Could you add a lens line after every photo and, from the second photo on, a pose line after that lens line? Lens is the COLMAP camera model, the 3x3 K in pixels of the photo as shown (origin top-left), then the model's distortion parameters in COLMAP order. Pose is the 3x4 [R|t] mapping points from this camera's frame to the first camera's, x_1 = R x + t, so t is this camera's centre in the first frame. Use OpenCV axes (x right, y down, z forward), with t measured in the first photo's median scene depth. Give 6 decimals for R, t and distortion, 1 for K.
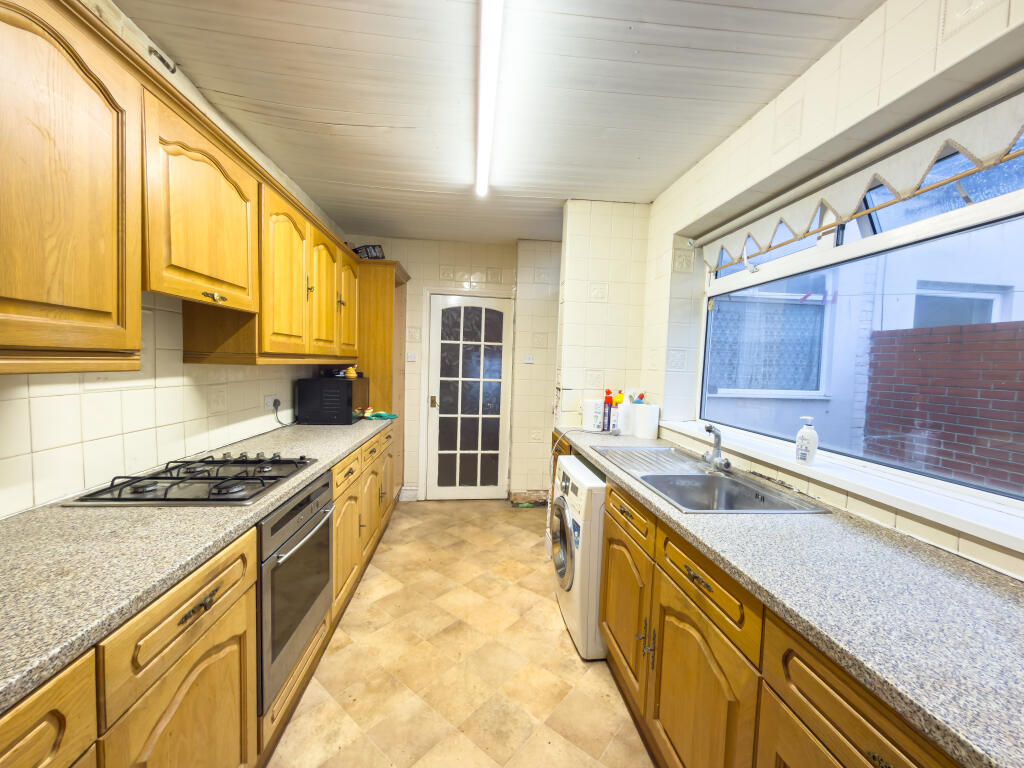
lens RADIAL K [[415.3, 0, 515.8], [0, 415.3, 385.0], [0, 0, 1]] dist [-0.001663, 0.000067]
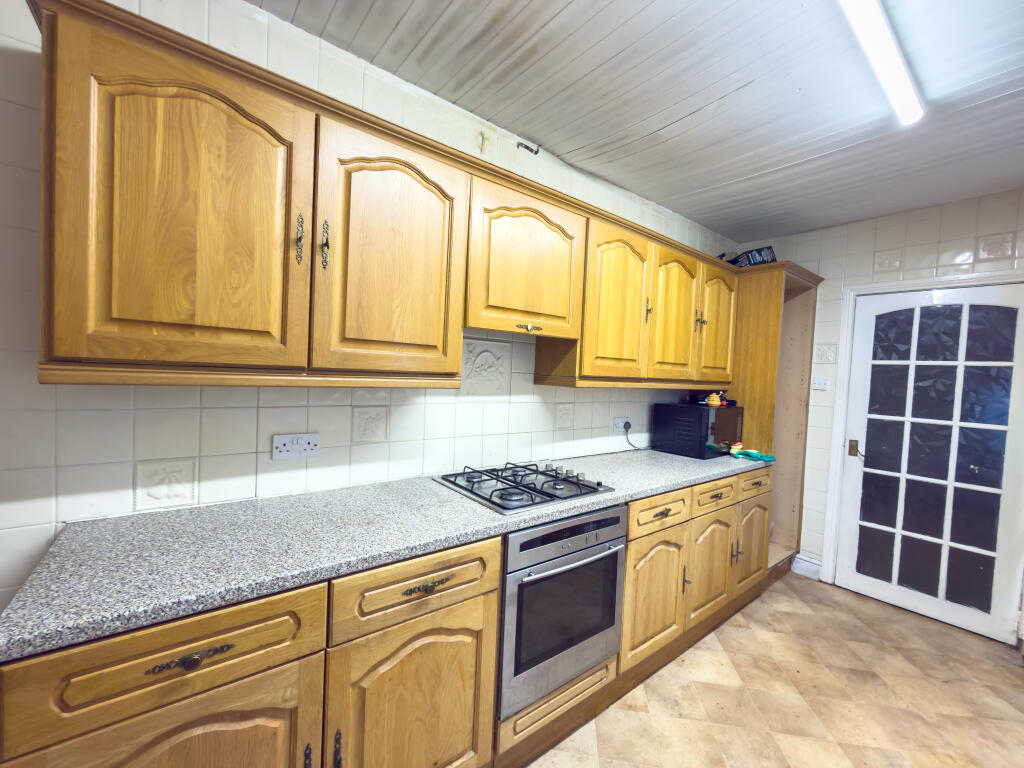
lens RADIAL K [[415.3, 0, 515.8], [0, 415.3, 385.0], [0, 0, 1]] dist [-0.001663, 0.000067]
pose [[0.524442, 0.021720, -0.851169, 0.202448], [-0.073183, 0.997125, -0.019648, -0.021619], [0.848295, 0.072595, 0.524524, 0.299700]]
